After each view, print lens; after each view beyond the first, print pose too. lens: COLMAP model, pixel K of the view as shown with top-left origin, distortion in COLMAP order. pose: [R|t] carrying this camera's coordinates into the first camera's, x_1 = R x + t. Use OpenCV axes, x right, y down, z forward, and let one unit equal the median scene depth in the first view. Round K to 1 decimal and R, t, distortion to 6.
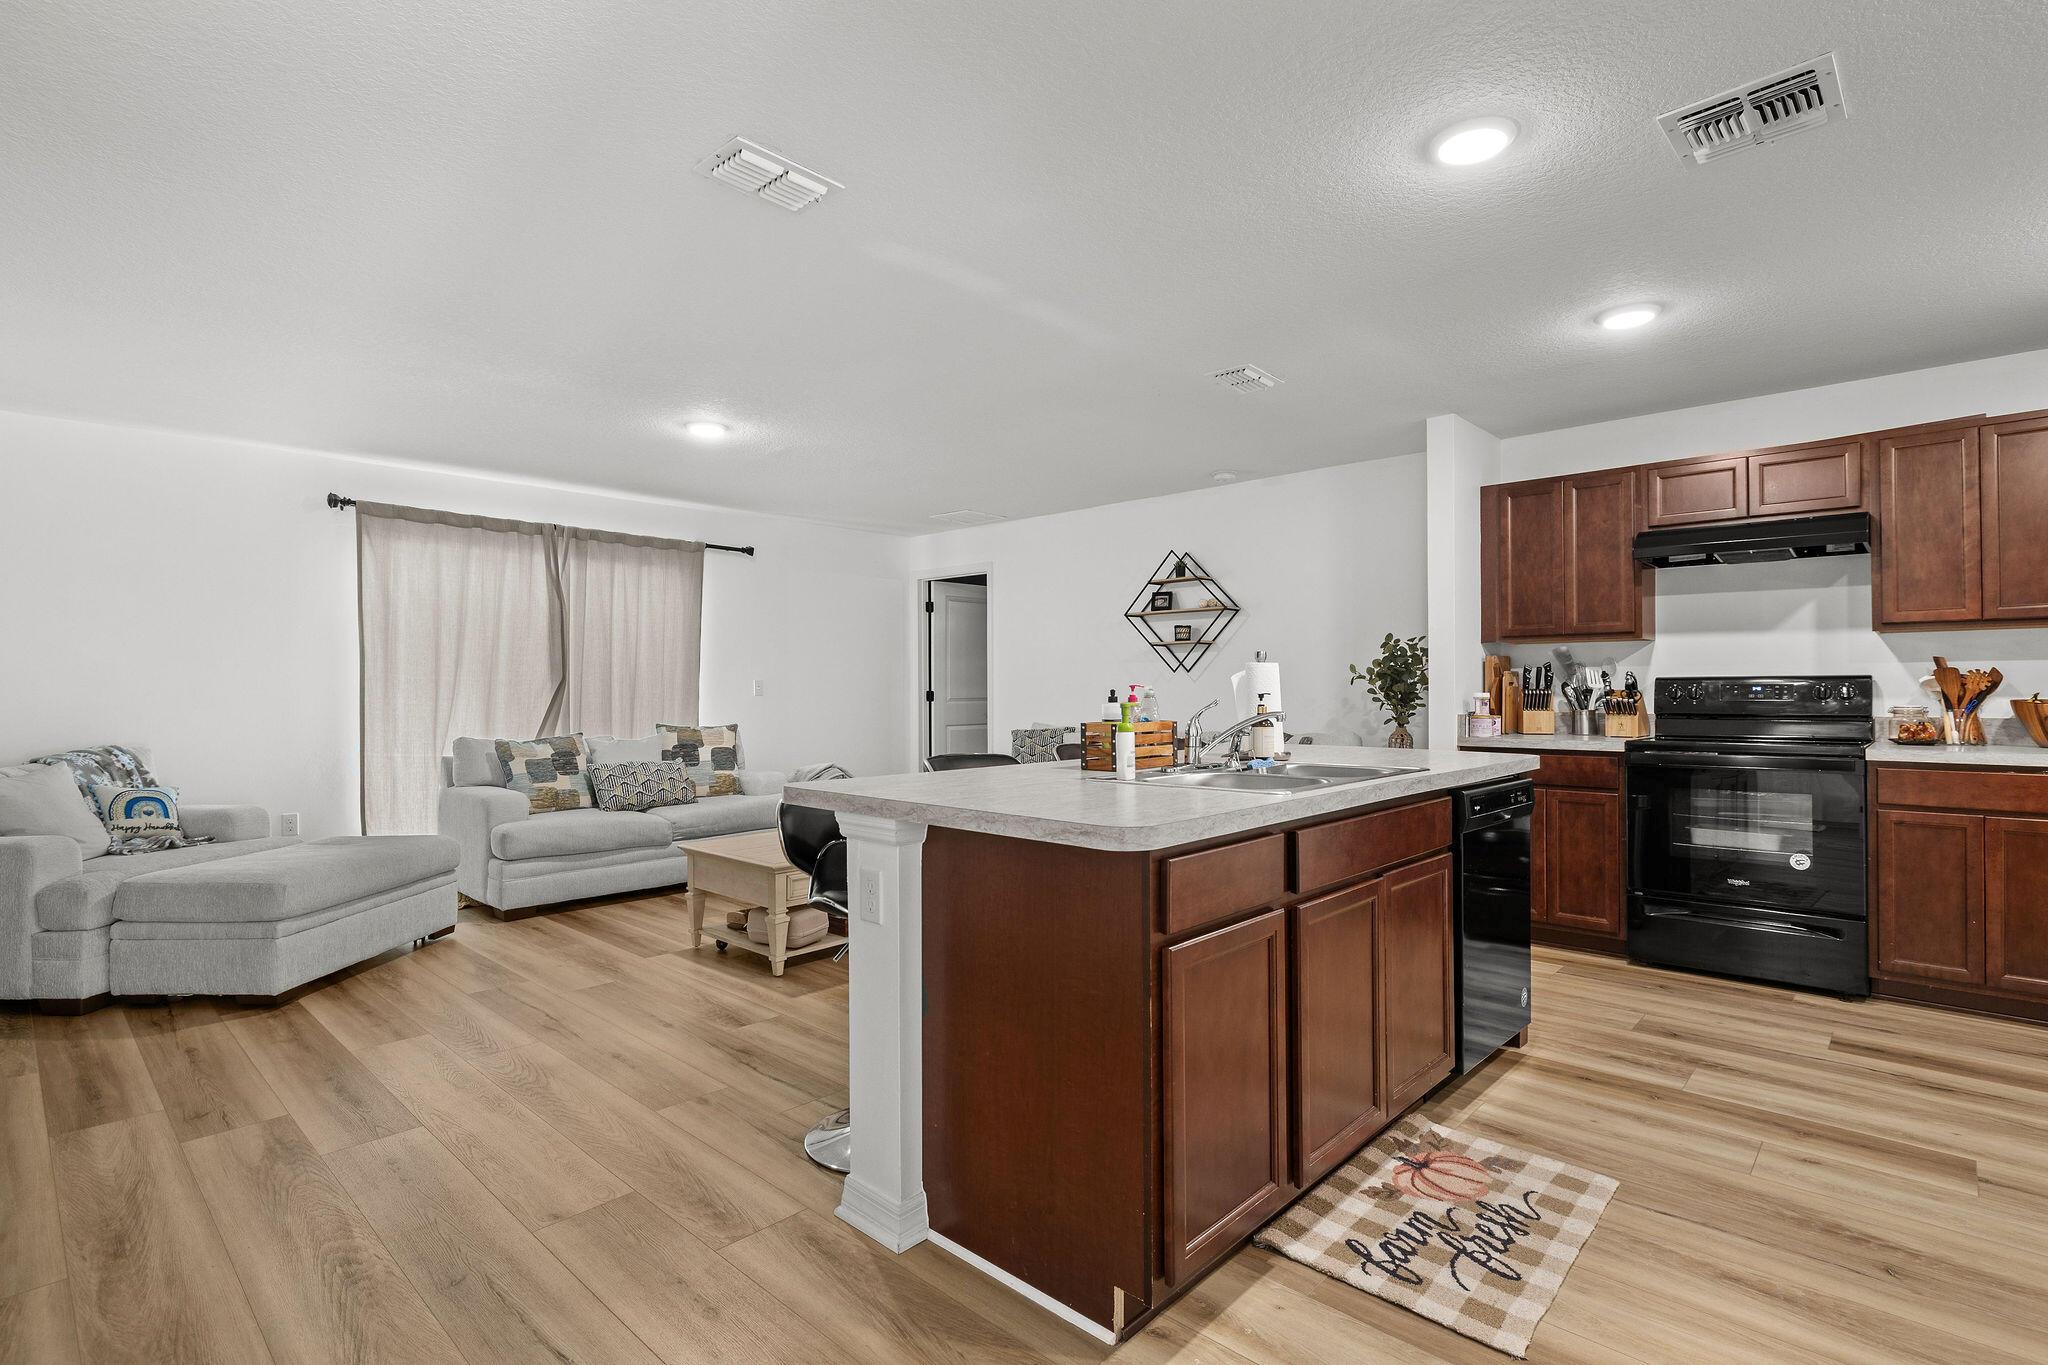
lens RADIAL K [[980.7, 0, 1025.5], [0, 980.7, 683.4], [0, 0, 1]] dist [-0.005168, 0.001763]
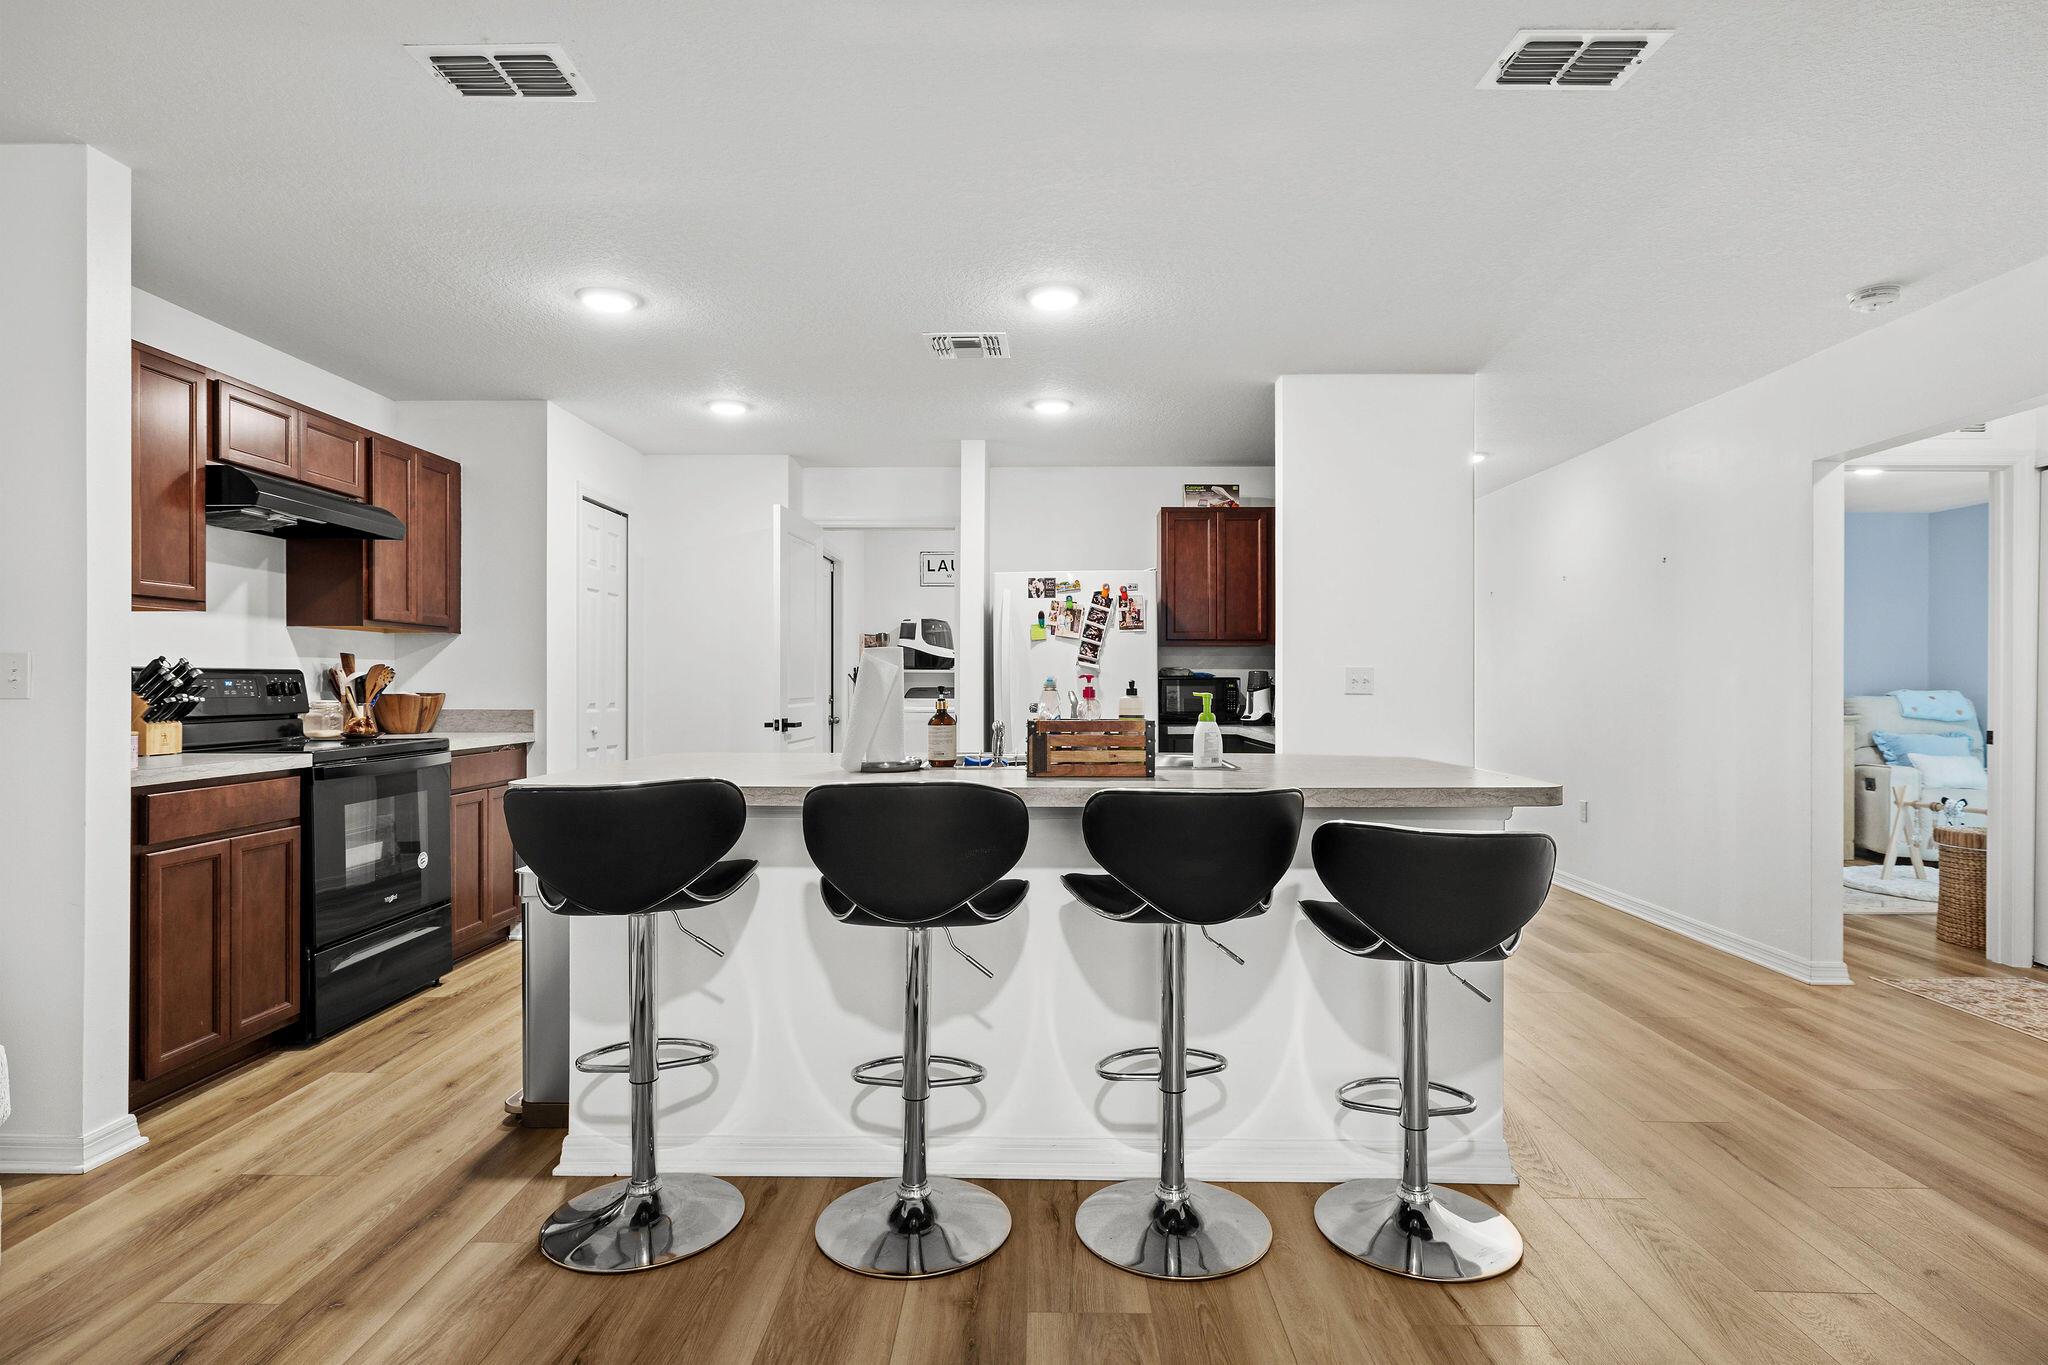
lens RADIAL K [[1050.6, 0, 1033.3], [0, 1050.6, 685.6], [0, 0, 1]] dist [-0.000843, -0.002764]
pose [[-0.679604, 0.002095, 0.733577, -0.355005], [-0.001523, 0.999990, -0.004268, 0.010235], [-0.733578, -0.004018, -0.679593, 1.143489]]
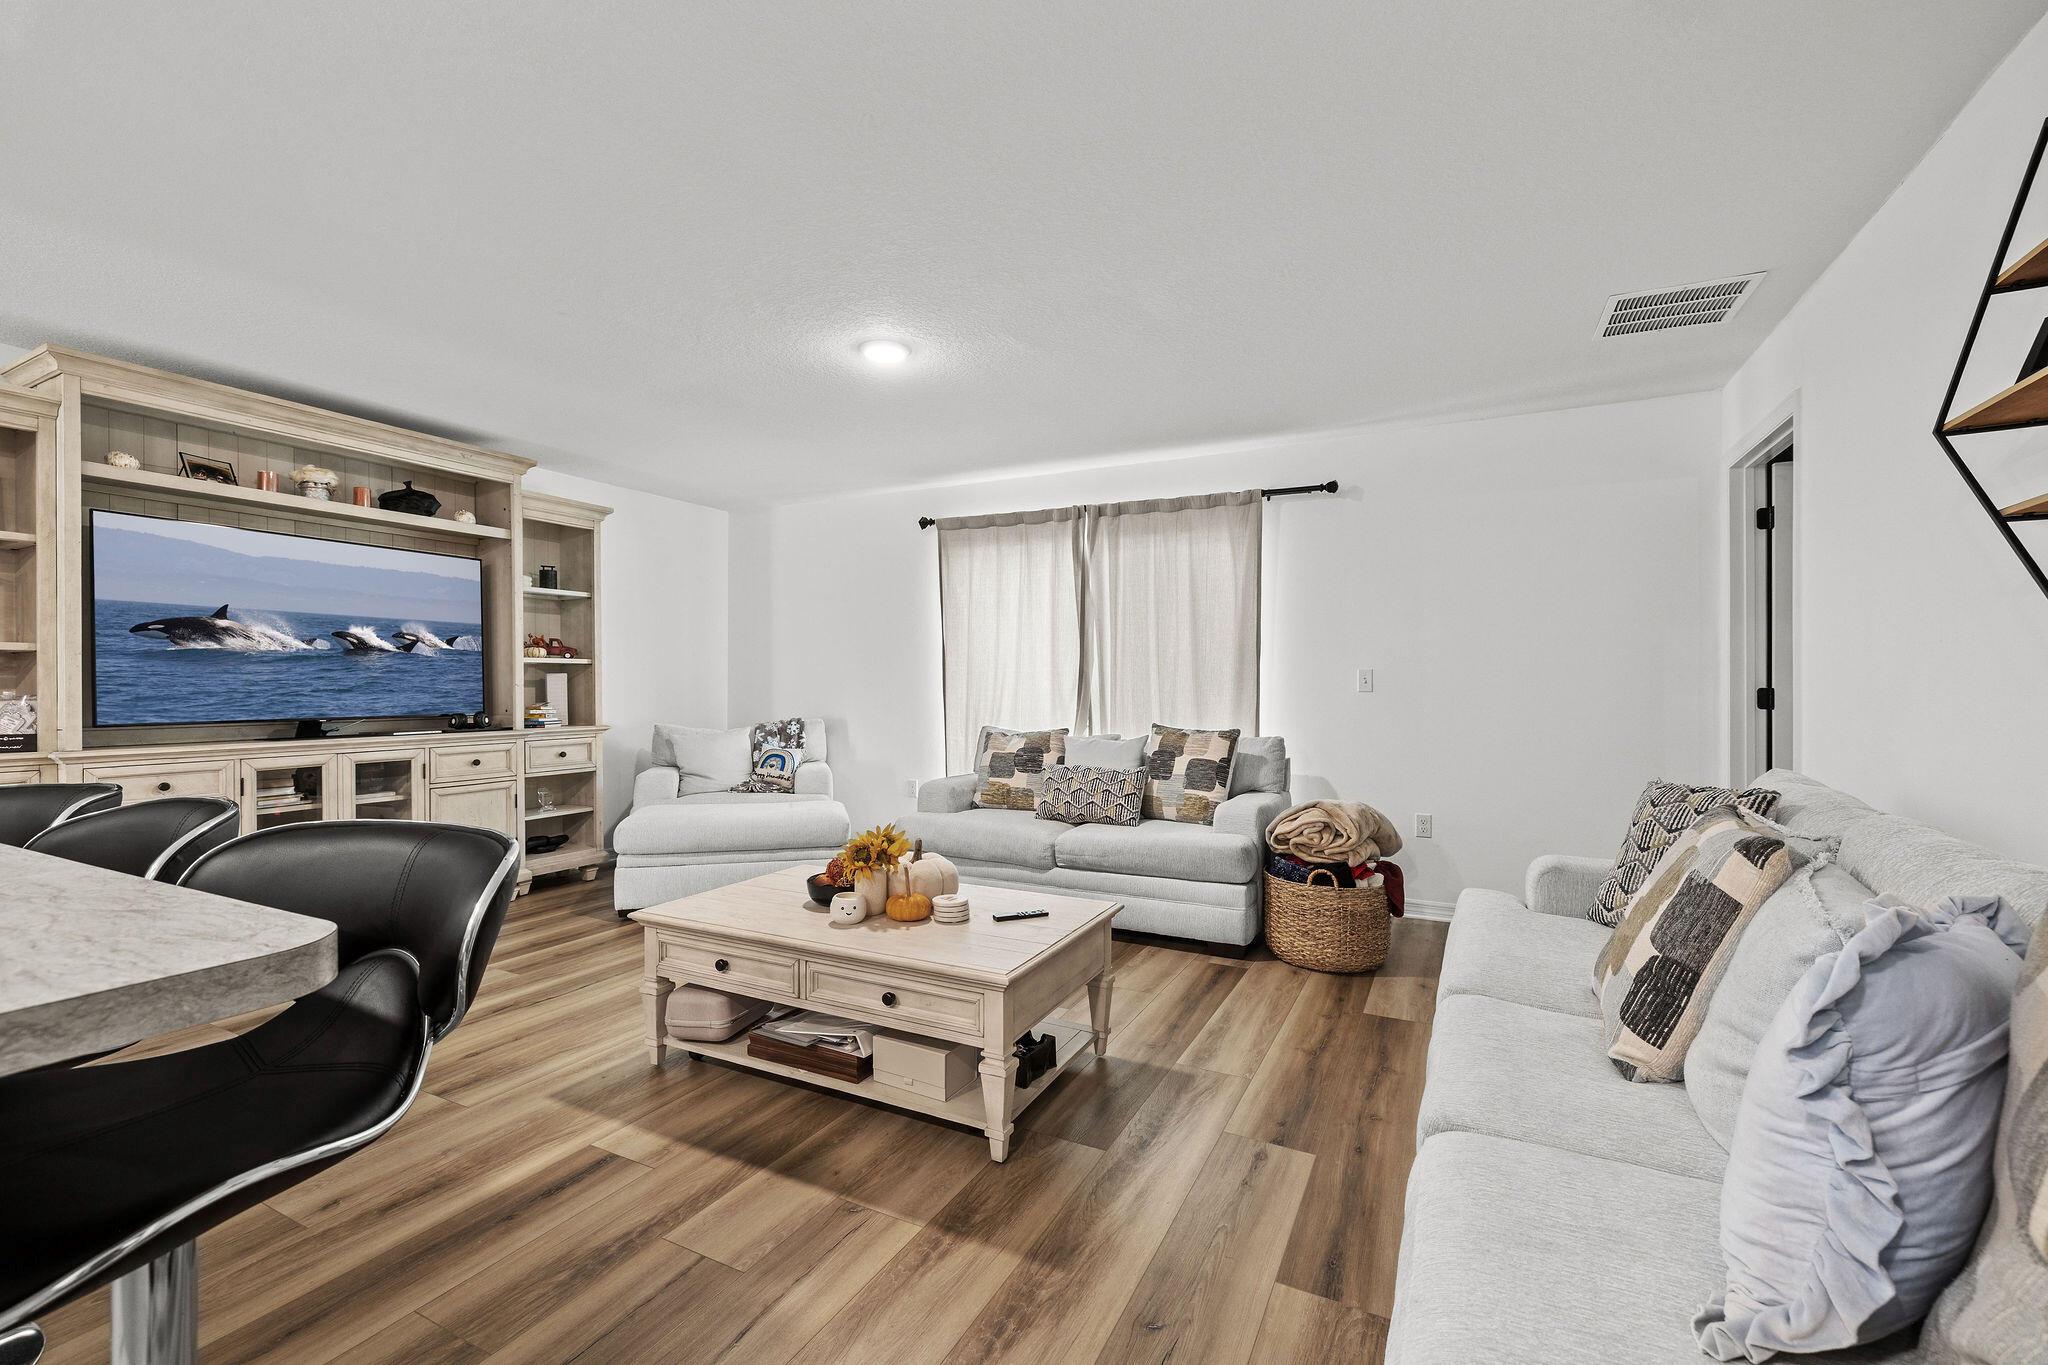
lens RADIAL K [[861.4, 0, 1025.7], [0, 861.4, 681.0], [0, 0, 1]] dist [0.001674, -0.000026]
pose [[0.275940, 0.000942, -0.961174, 0.437989], [0.000806, 0.999999, 0.001212, 0.007356], [0.961174, -0.001109, 0.275939, 1.059508]]
